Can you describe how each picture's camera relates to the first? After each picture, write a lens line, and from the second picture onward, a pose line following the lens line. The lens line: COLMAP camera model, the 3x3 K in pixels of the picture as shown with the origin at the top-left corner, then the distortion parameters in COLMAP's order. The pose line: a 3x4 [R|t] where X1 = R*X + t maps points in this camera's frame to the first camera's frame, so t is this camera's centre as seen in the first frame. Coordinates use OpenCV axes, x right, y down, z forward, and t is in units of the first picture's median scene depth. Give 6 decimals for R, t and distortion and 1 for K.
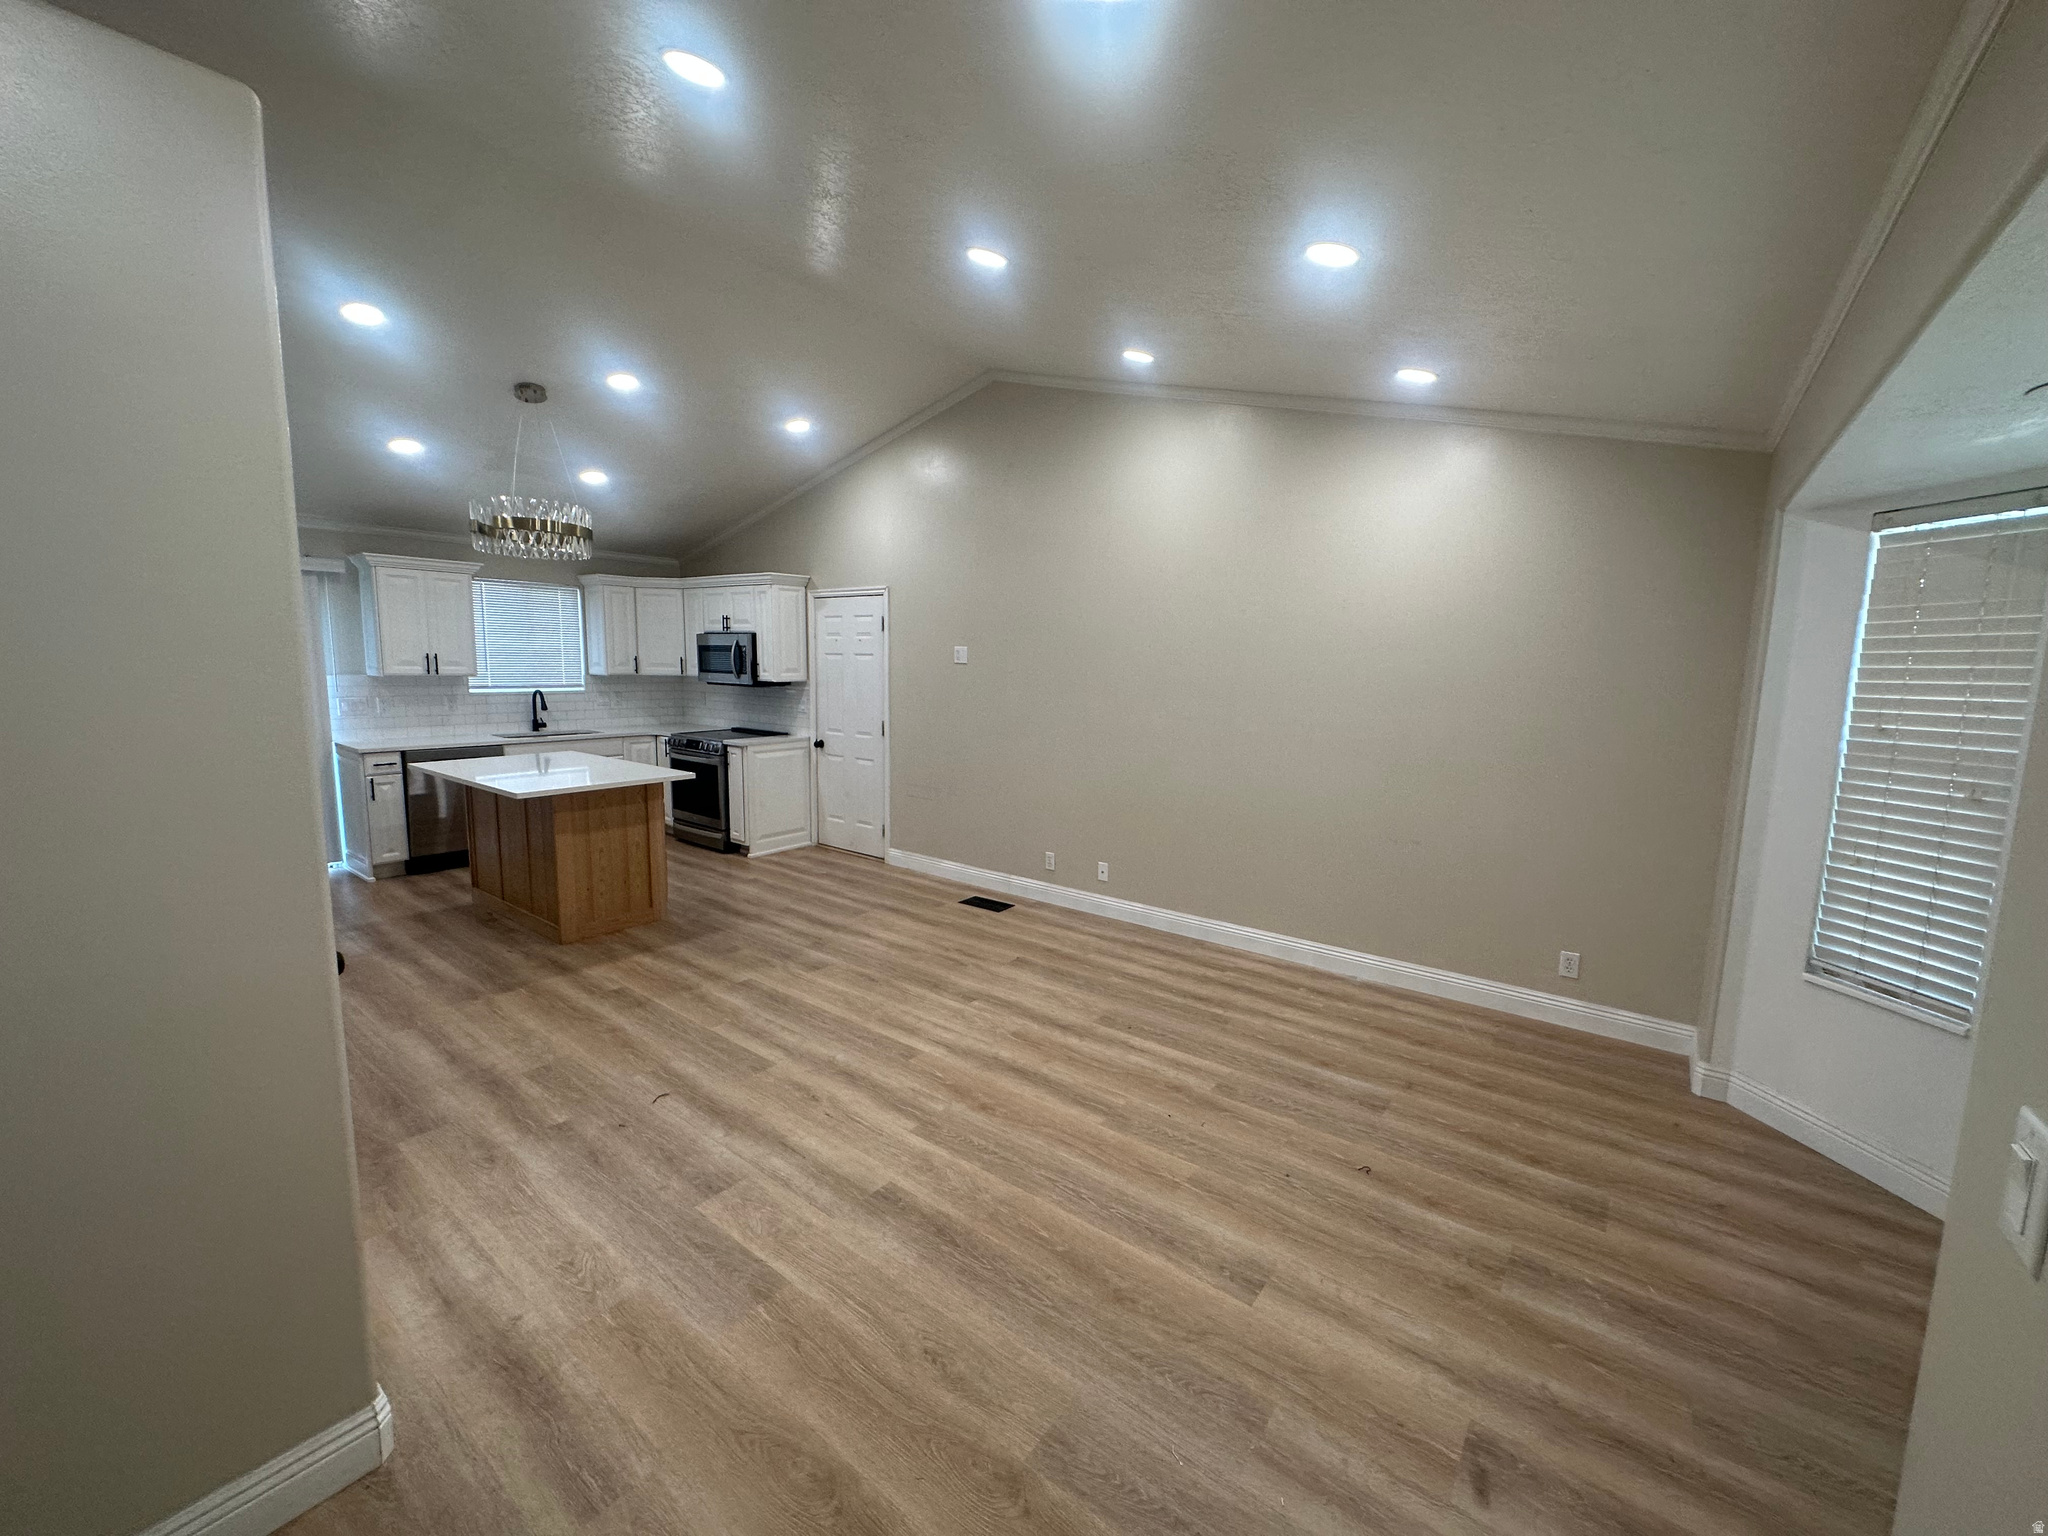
lens RADIAL K [[814.9, 0, 1026.3], [0, 814.9, 767.3], [0, 0, 1]] dist [-0.005281, 0.001648]
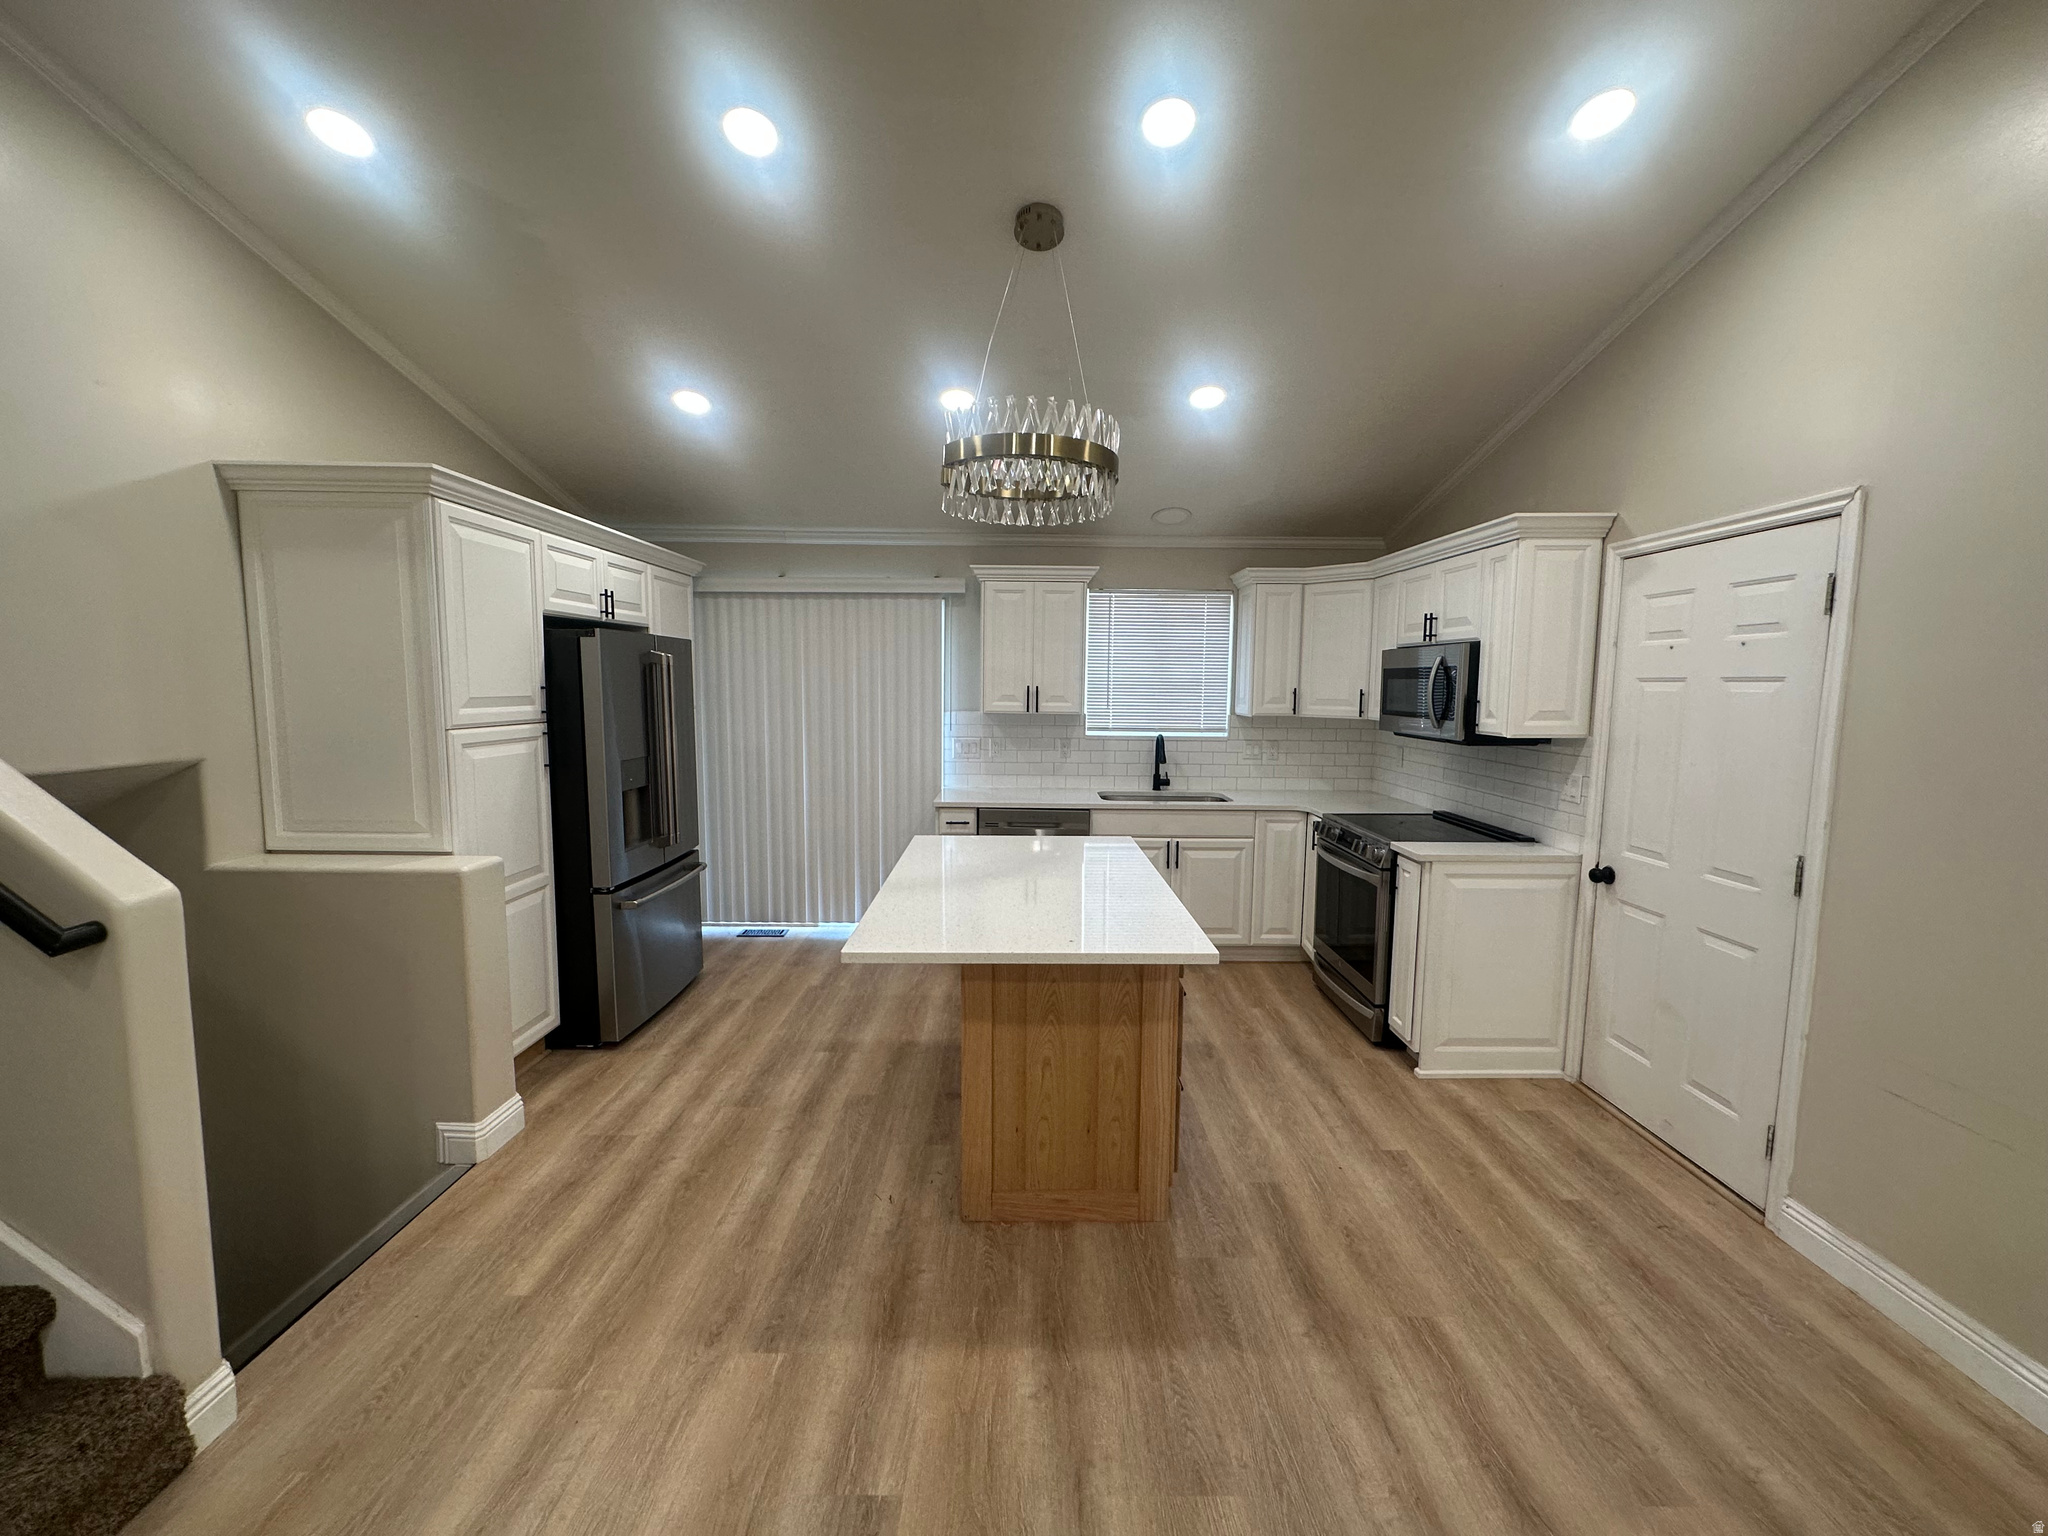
lens RADIAL K [[814.9, 0, 1021.1], [0, 814.9, 764.8], [0, 0, 1]] dist [-0.005281, 0.001648]
pose [[0.609390, 0.066770, -0.790054, -0.110348], [-0.102209, 0.994749, 0.005233, -0.068332], [0.786255, 0.077561, 0.613015, 0.523472]]
